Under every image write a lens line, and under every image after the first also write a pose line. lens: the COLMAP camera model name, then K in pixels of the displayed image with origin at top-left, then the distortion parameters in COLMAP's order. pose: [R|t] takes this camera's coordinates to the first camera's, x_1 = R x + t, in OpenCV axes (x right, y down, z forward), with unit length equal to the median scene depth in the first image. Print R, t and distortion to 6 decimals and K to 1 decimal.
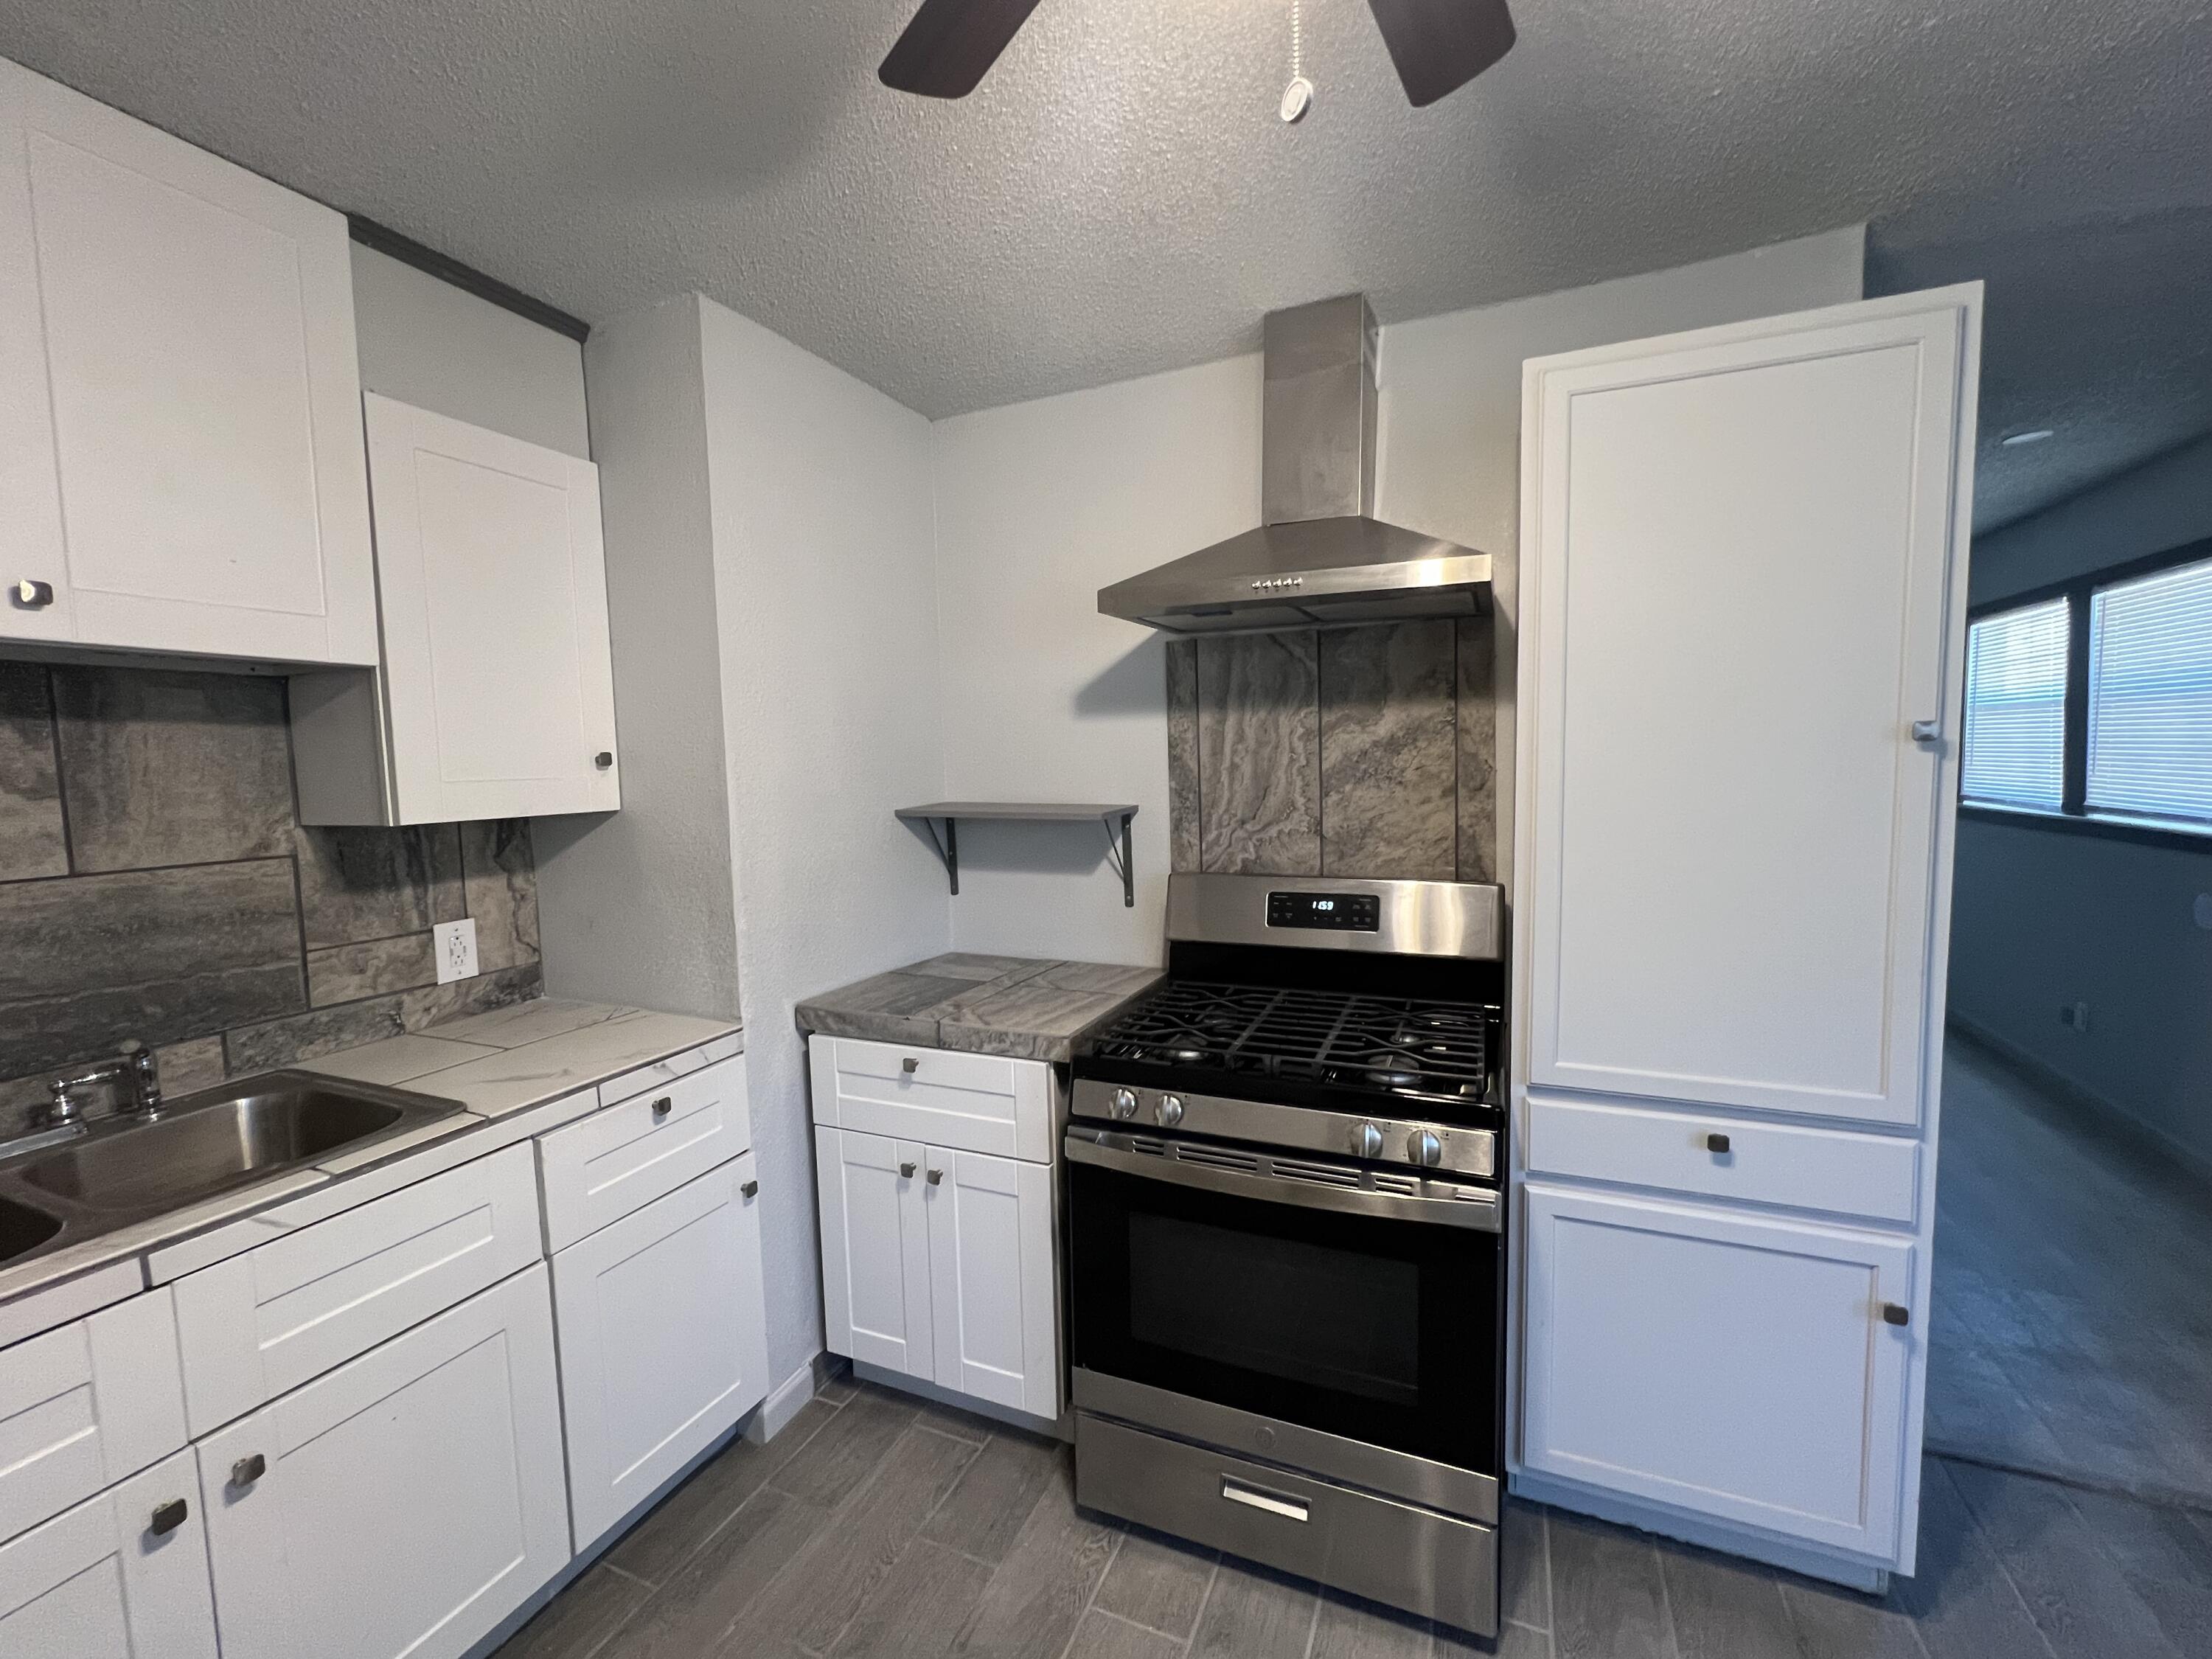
lens RADIAL K [[917.2, 0, 1101.5], [0, 917.2, 827.2], [0, 0, 1]] dist [-0.000084, 0.000184]
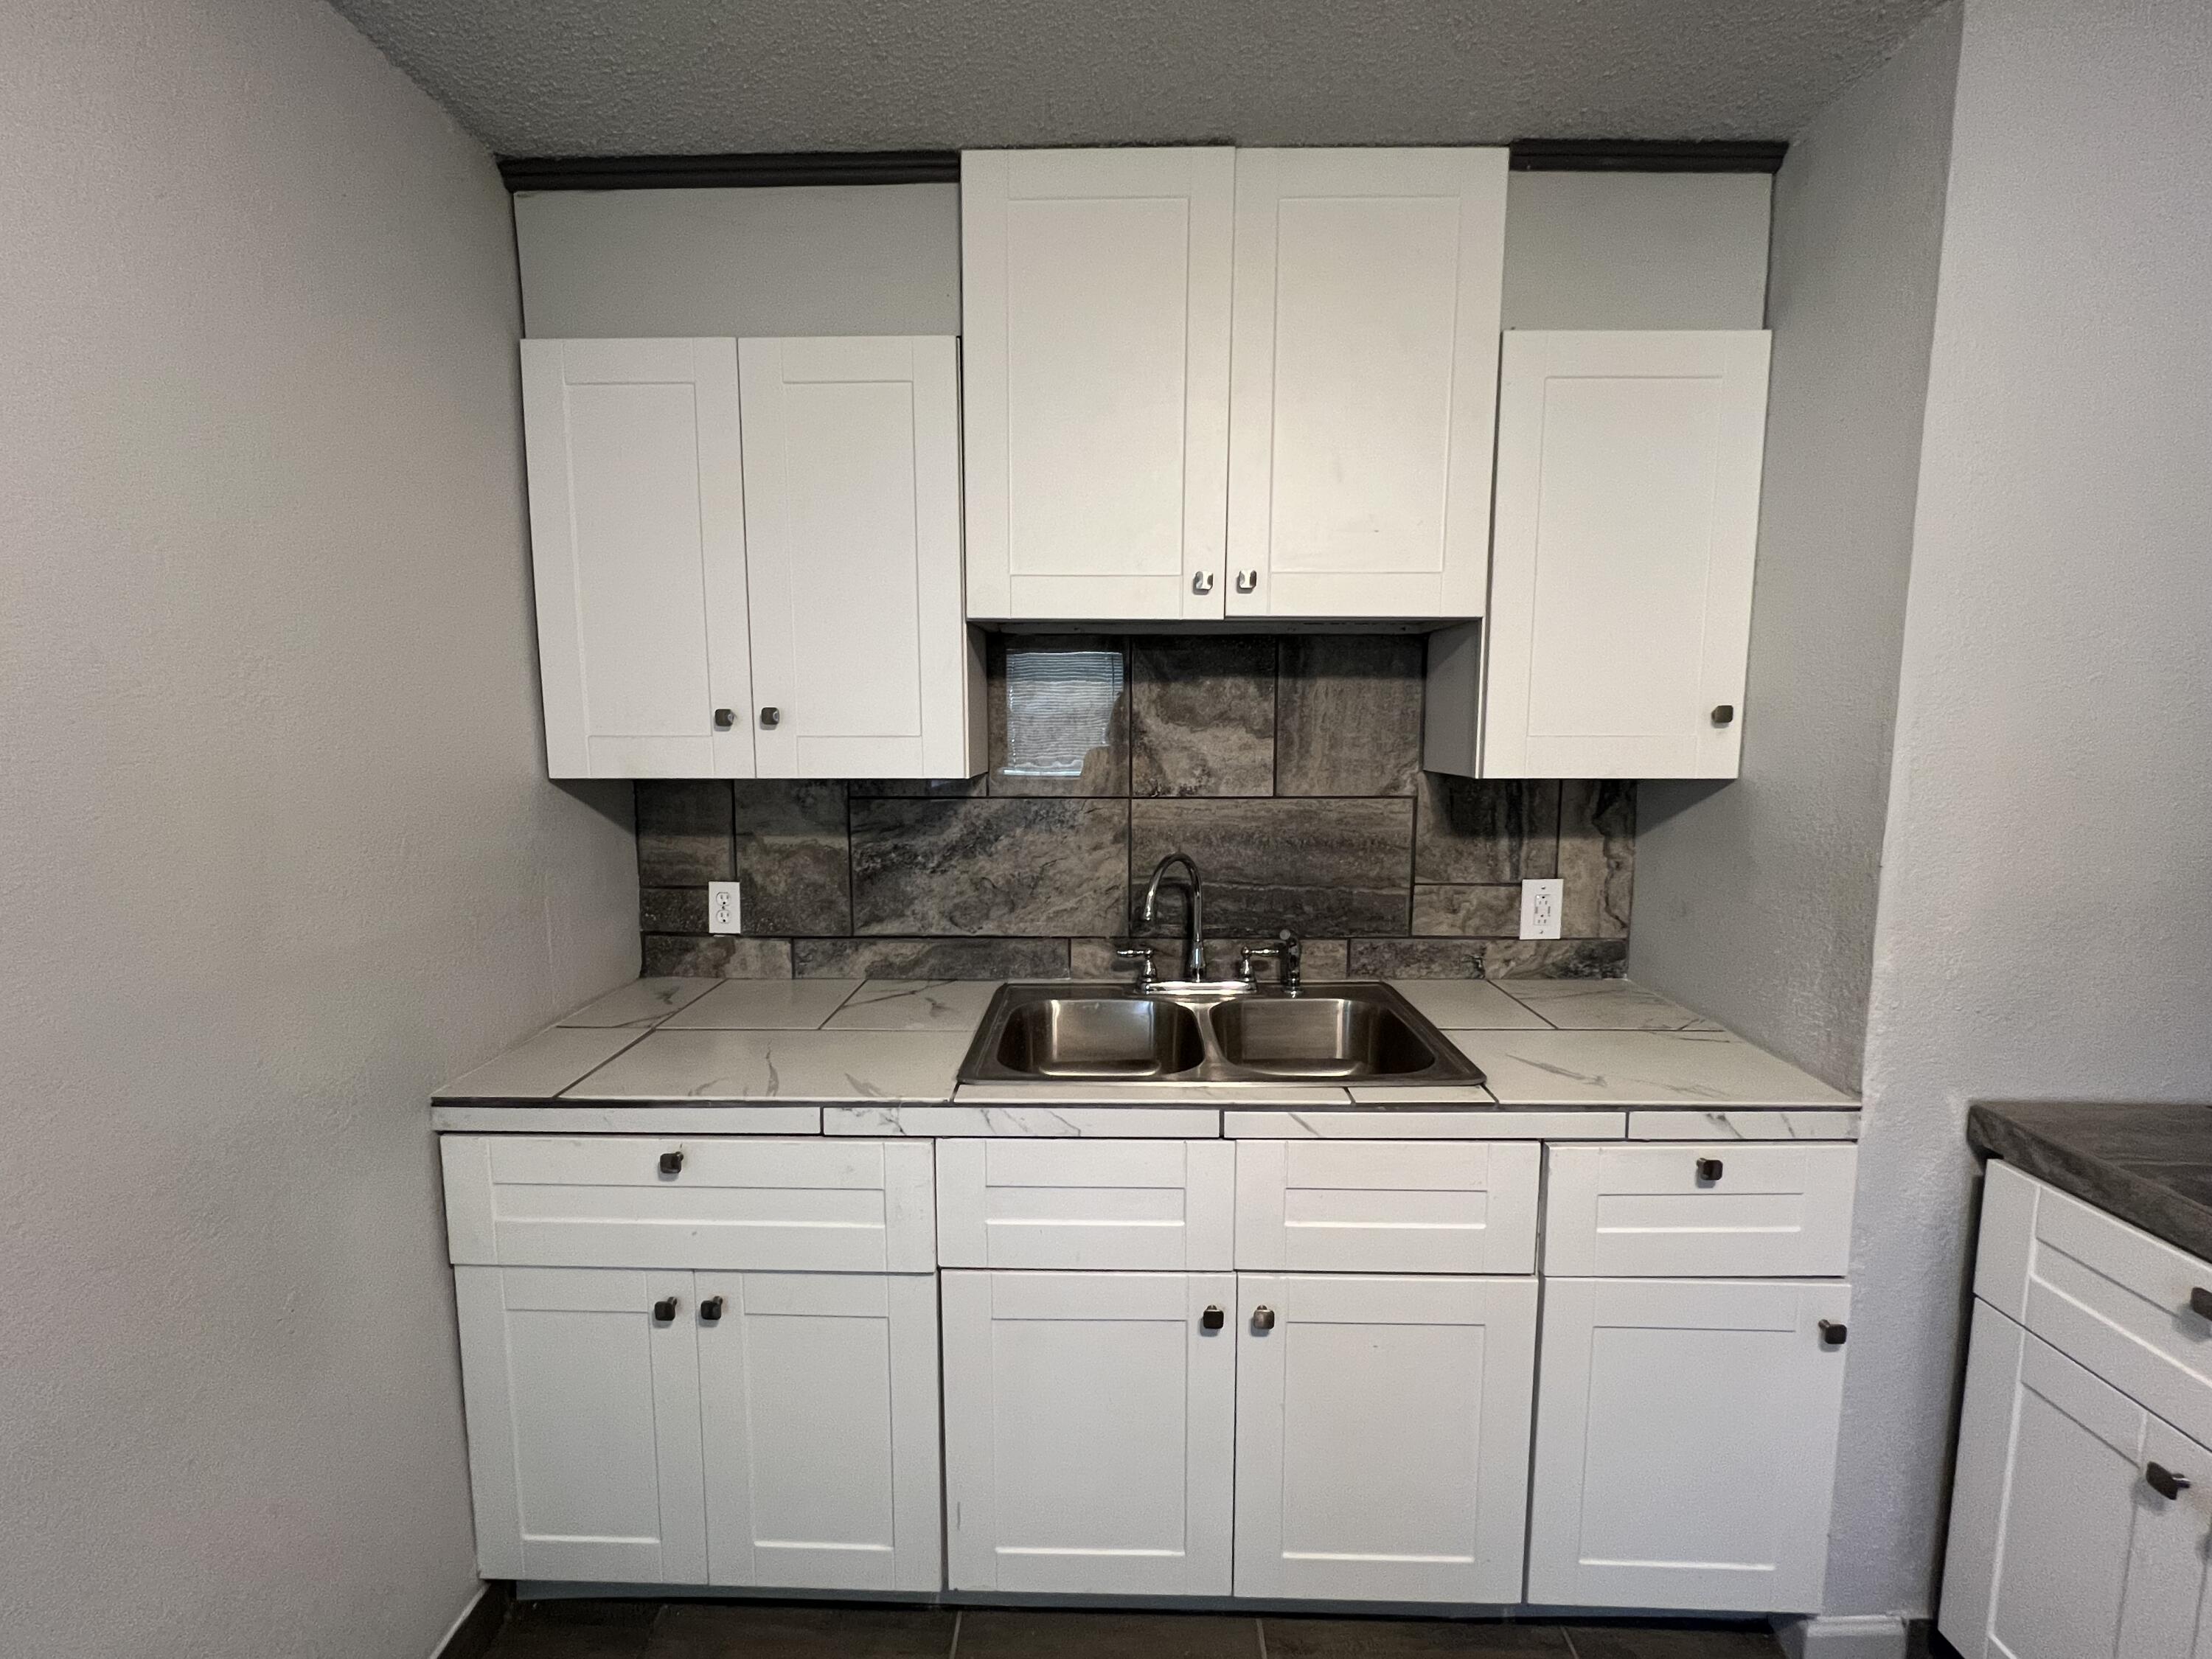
lens RADIAL K [[917.2, 0, 1101.5], [0, 917.2, 827.2], [0, 0, 1]] dist [-0.000084, 0.000184]
pose [[0.391353, 0.130940, -0.910877, -0.013494], [-0.079197, 0.990945, 0.108423, -0.022225], [0.916826, 0.029707, 0.398179, 0.203950]]
